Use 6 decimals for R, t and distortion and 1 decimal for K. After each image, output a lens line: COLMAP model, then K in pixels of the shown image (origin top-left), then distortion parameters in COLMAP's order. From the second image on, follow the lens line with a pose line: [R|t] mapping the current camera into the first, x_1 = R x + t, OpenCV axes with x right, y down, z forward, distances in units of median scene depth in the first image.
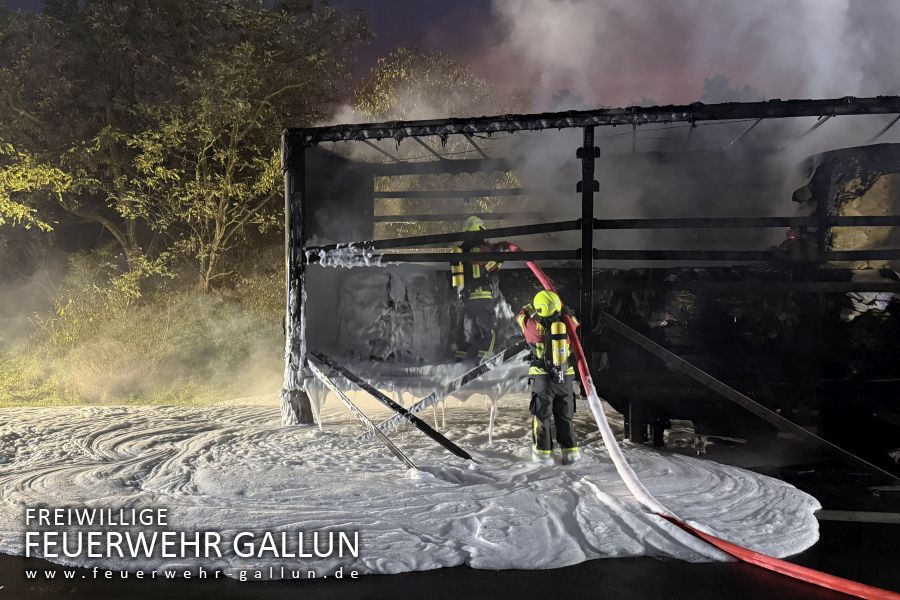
lens RADIAL K [[763.7, 0, 446.5], [0, 763.7, 300.6], [0, 0, 1]] dist [0.049000, -0.093912]
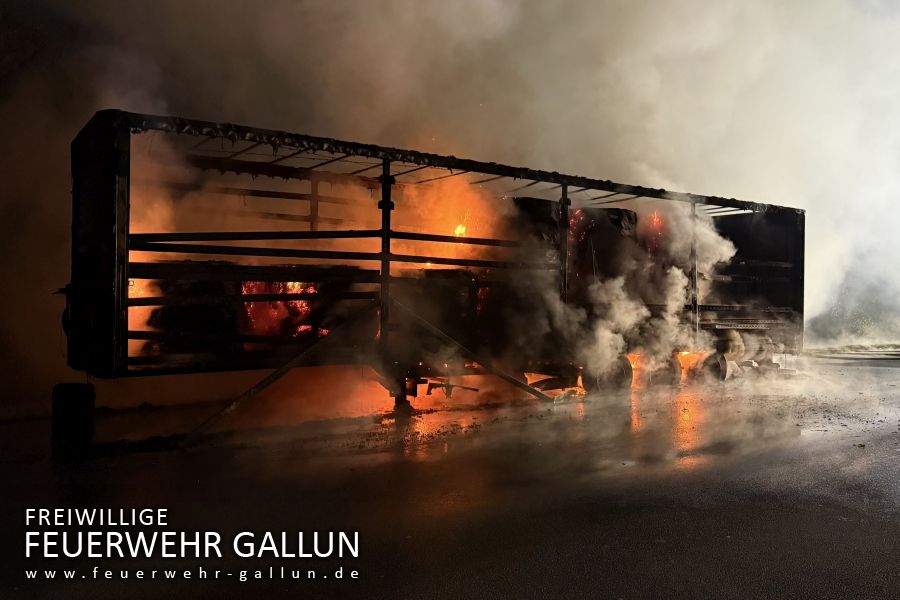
lens RADIAL K [[763.7, 0, 449.7], [0, 763.7, 302.1], [0, 0, 1]] dist [0.049000, -0.093912]
pose [[0.594440, -0.007802, 0.804102, -0.784641], [0.007772, 0.999962, 0.003957, 0.011754], [-0.804103, 0.003898, 0.594478, 0.134315]]
